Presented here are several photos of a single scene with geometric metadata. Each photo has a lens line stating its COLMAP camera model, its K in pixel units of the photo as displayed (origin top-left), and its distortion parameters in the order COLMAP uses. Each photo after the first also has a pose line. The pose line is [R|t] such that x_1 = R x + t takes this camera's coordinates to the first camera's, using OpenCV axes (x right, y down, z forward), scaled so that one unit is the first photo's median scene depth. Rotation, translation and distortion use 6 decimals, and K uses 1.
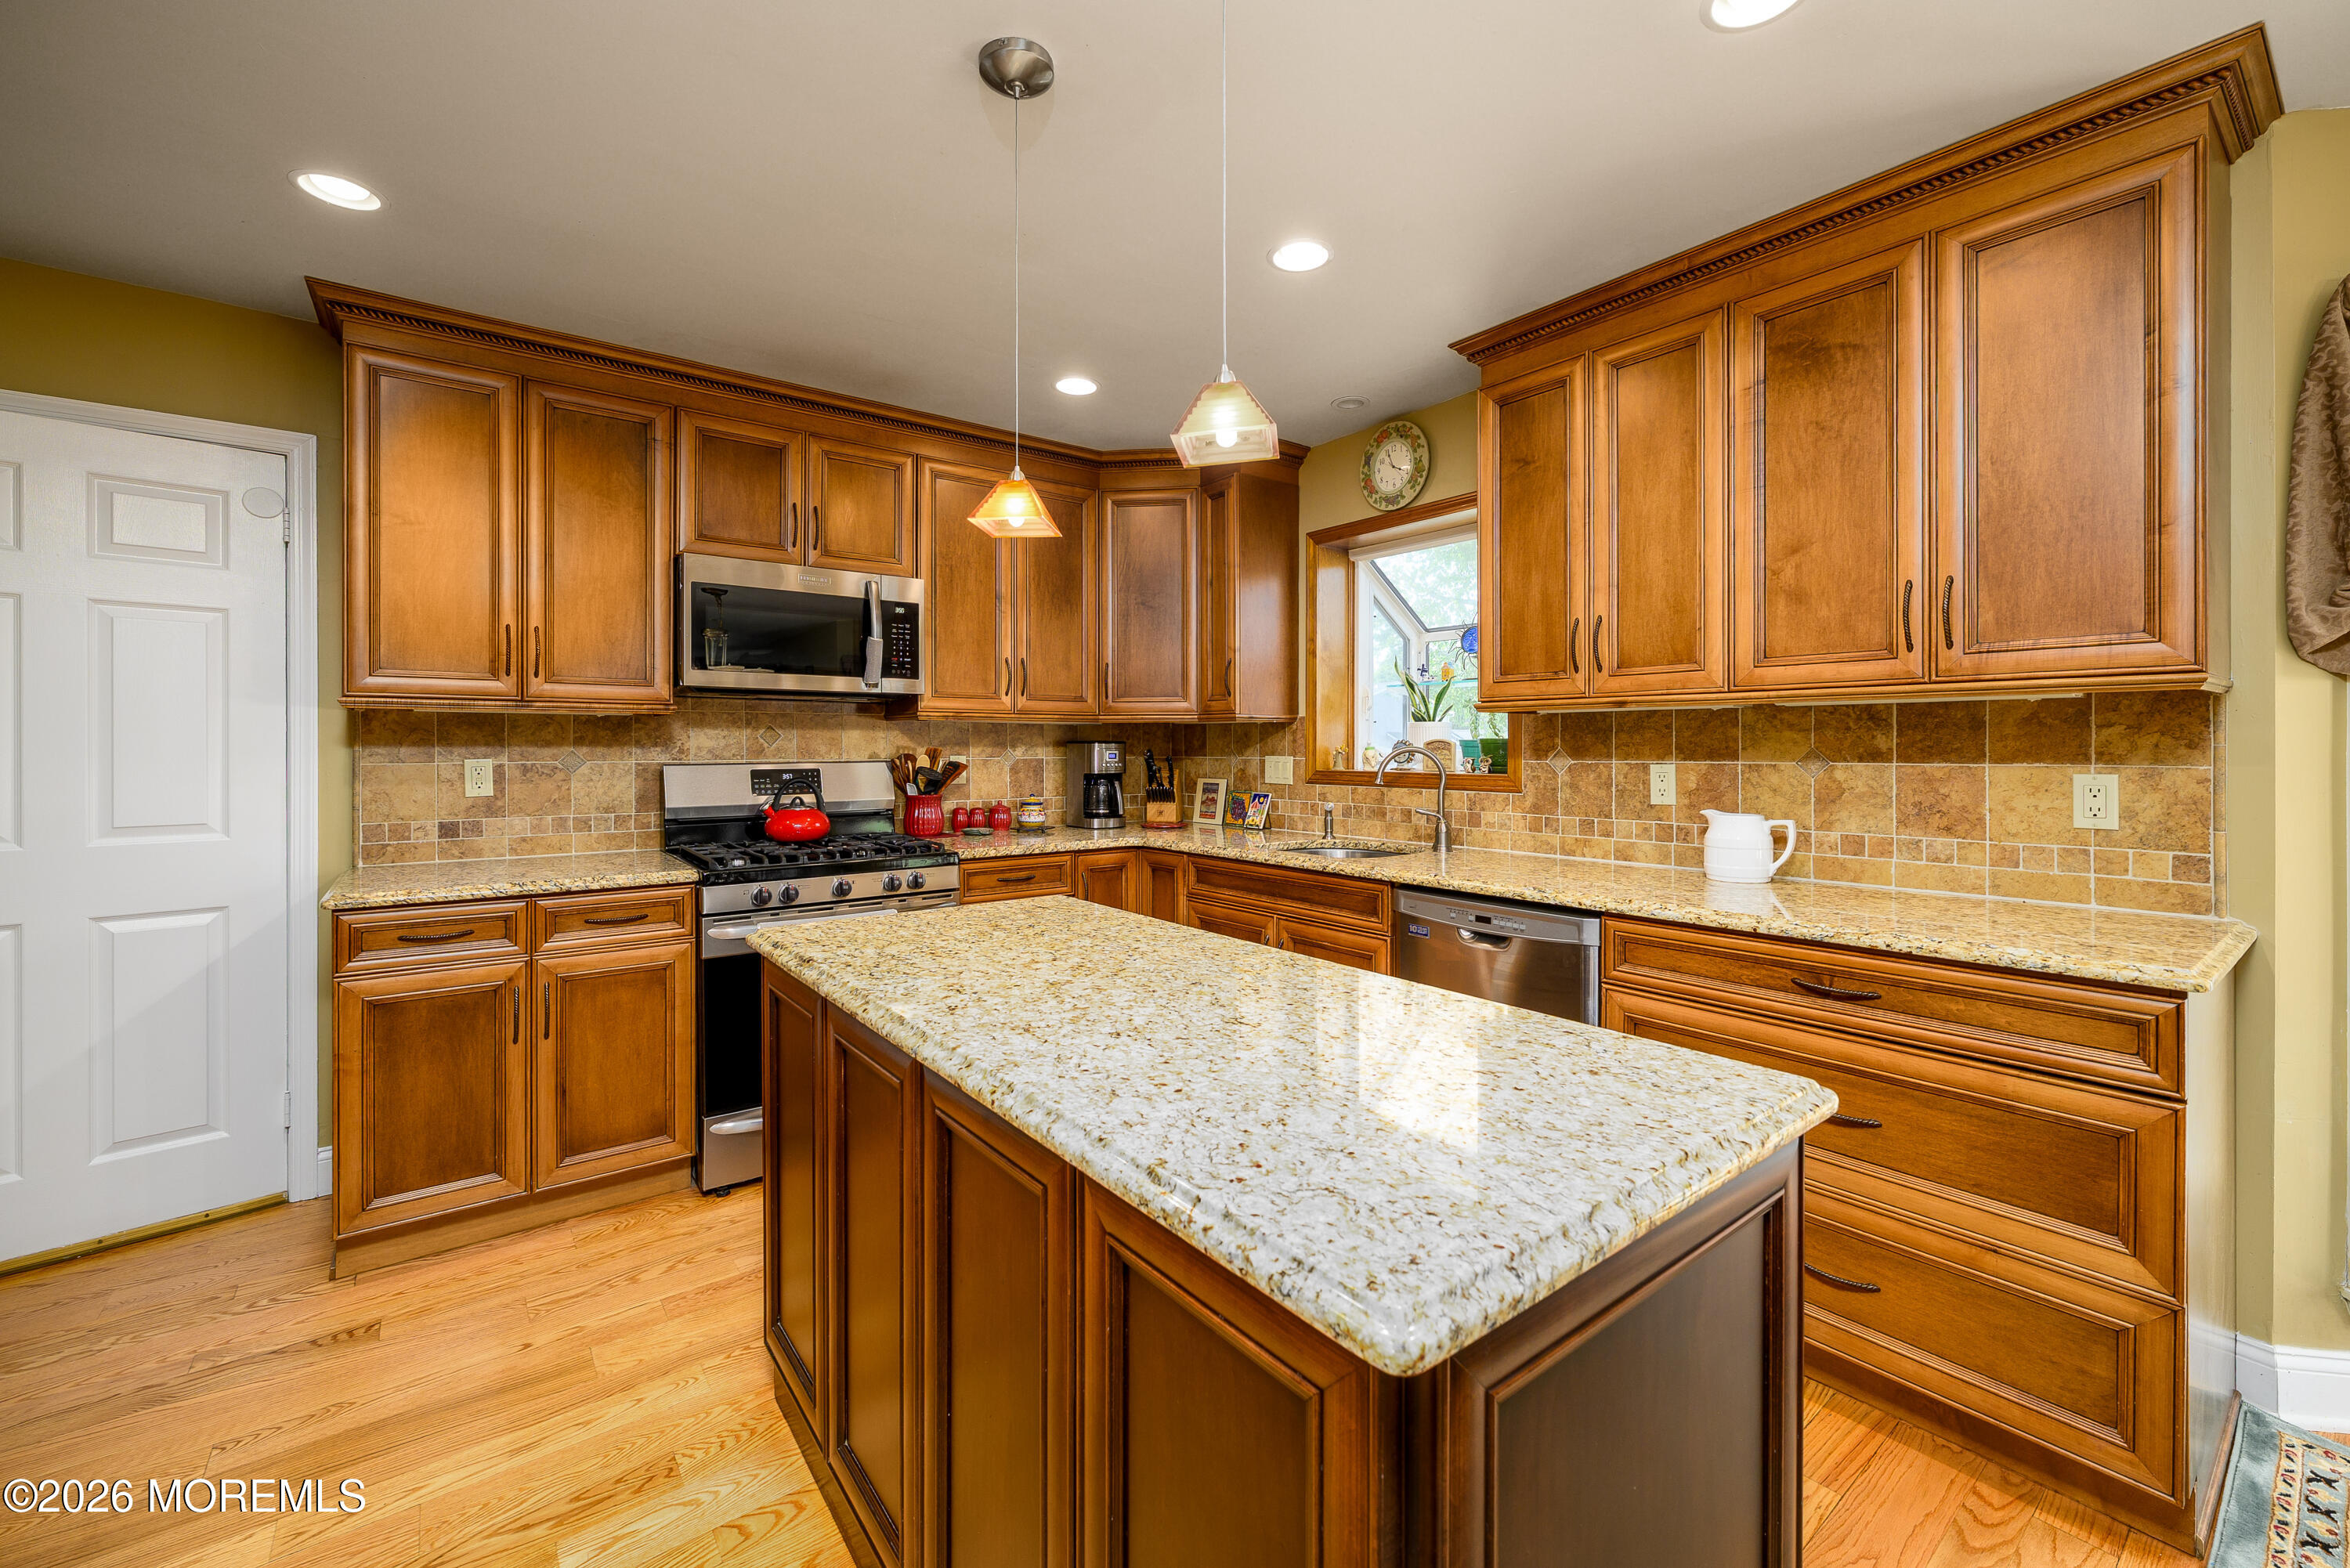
lens RADIAL K [[941.9, 0, 1181.1], [0, 941.9, 758.4], [0, 0, 1]] dist [0.000554, 0.000259]
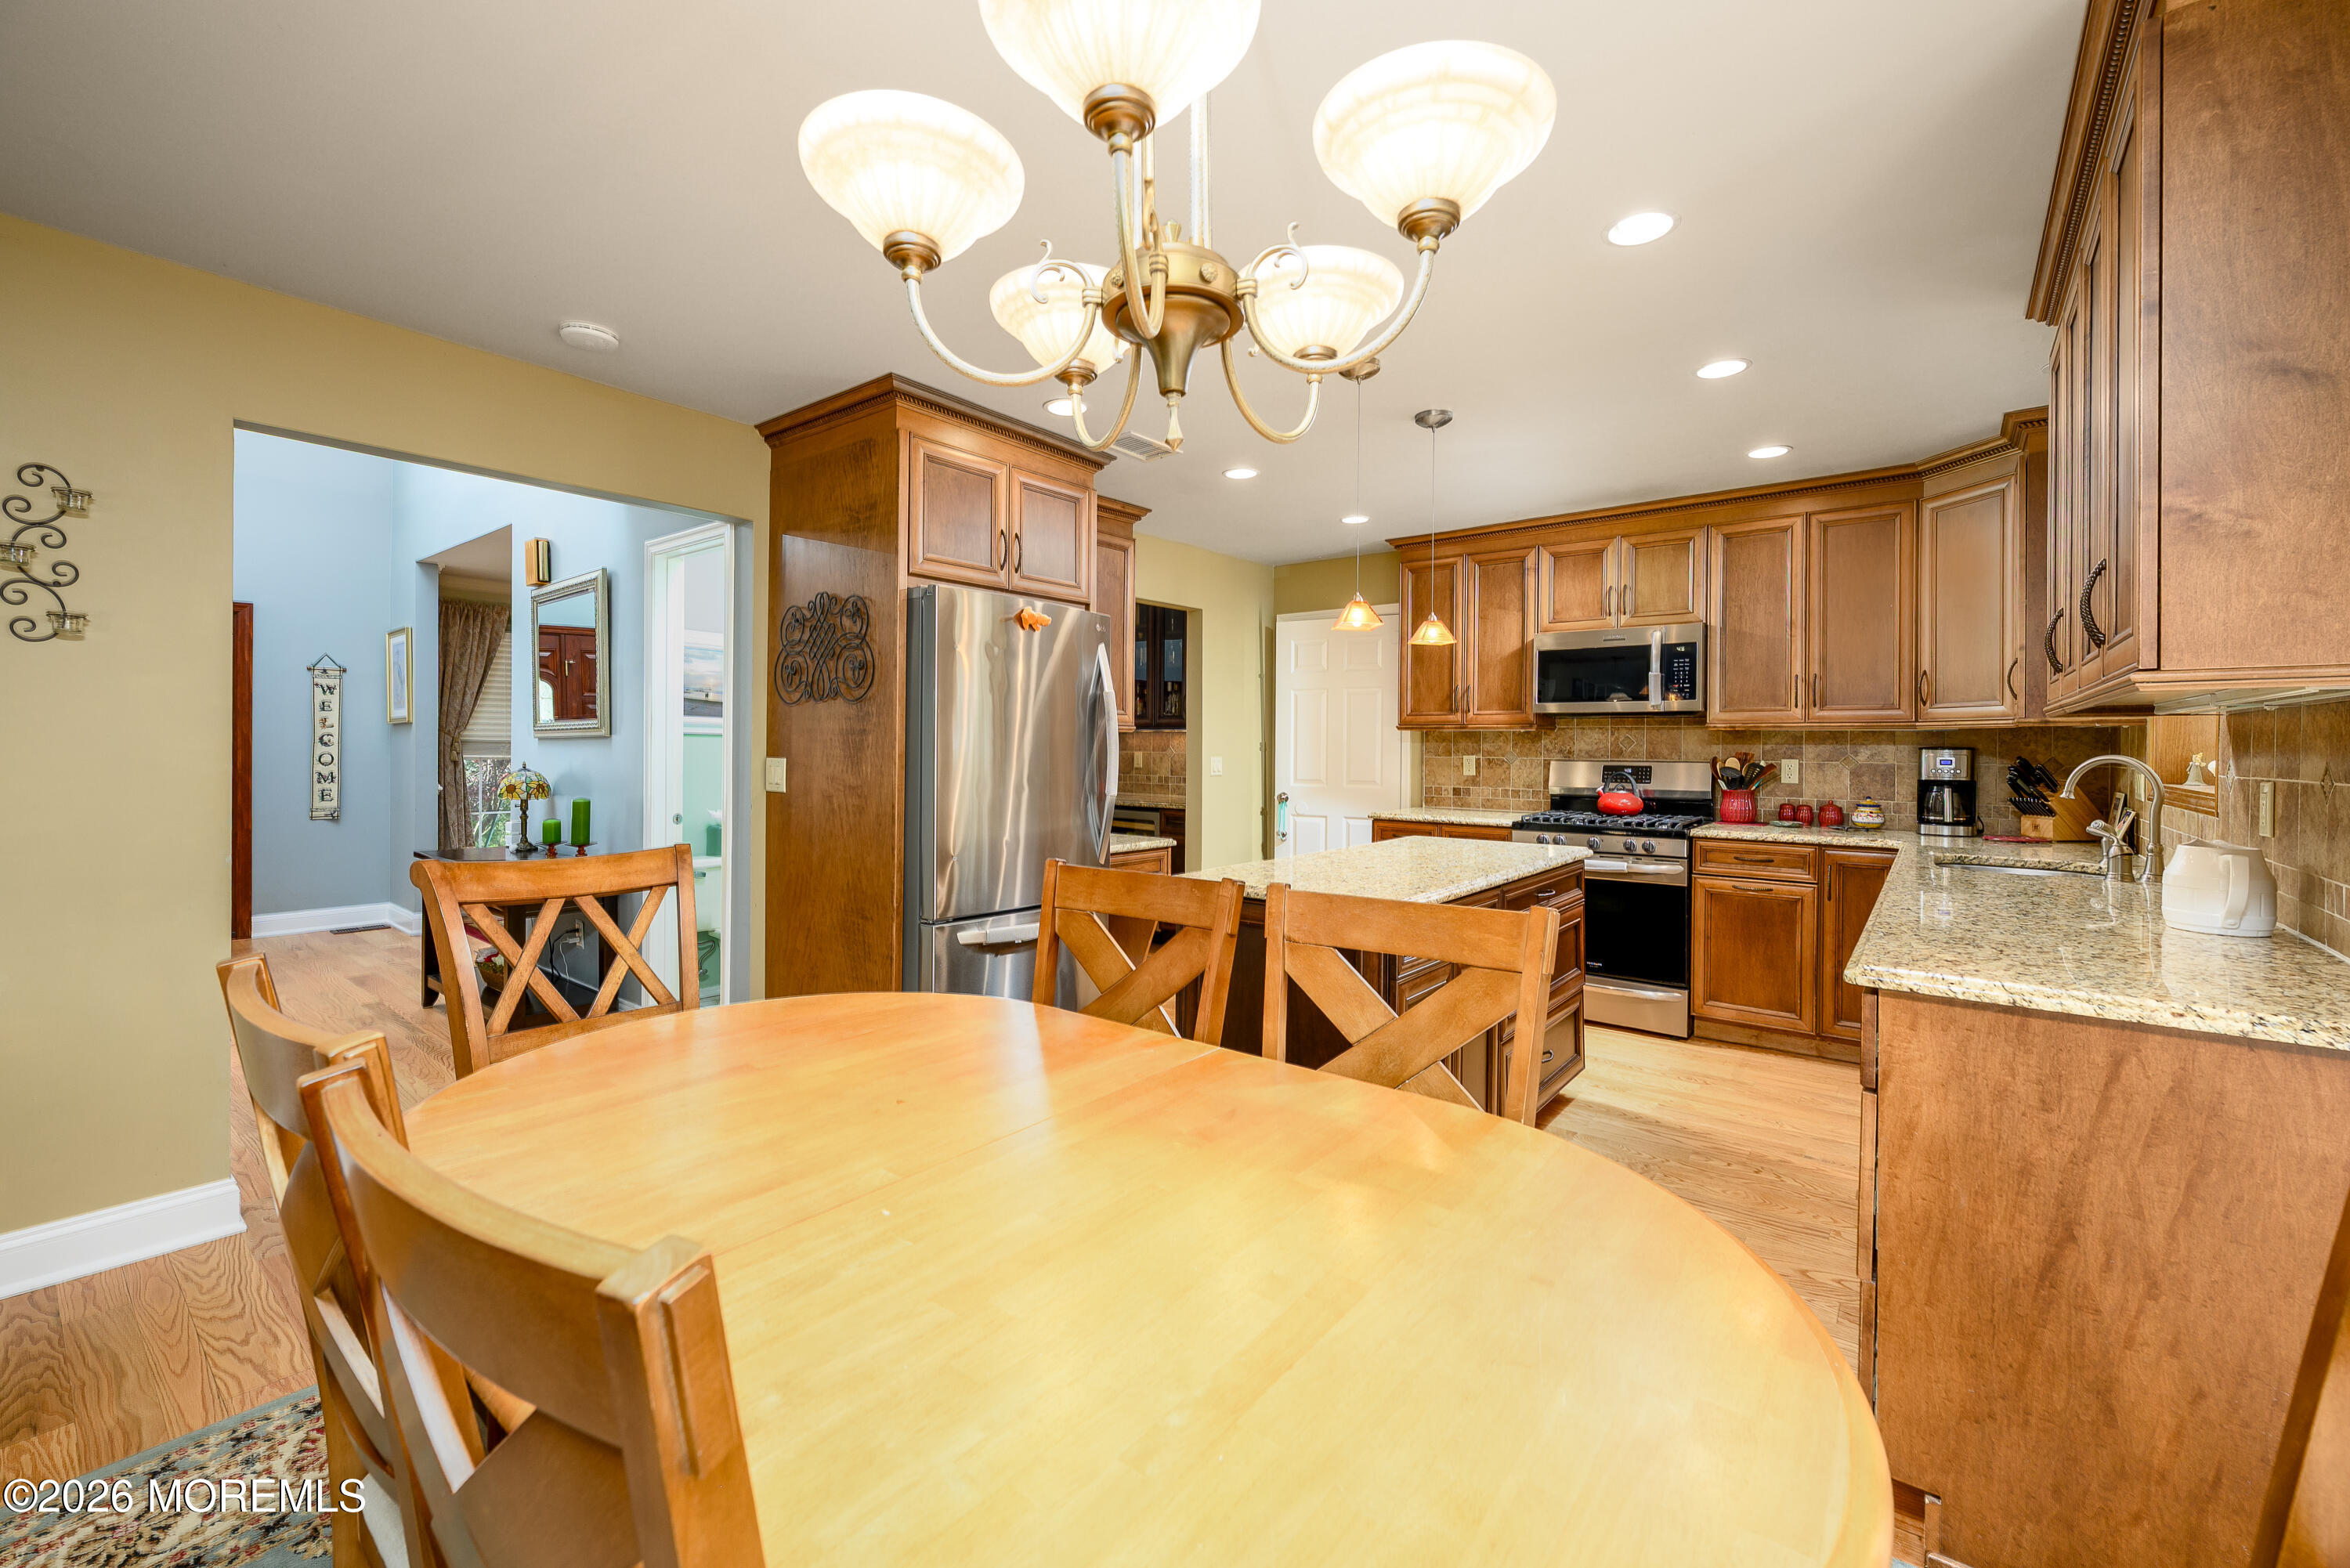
lens RADIAL K [[941.9, 0, 1181.1], [0, 941.9, 758.4], [0, 0, 1]] dist [0.000554, 0.000259]
pose [[0.245751, 0.017661, -0.969172, 0.848649], [-0.018794, 0.999733, 0.013453, -0.006477], [0.969151, 0.014909, 0.246017, -0.013826]]
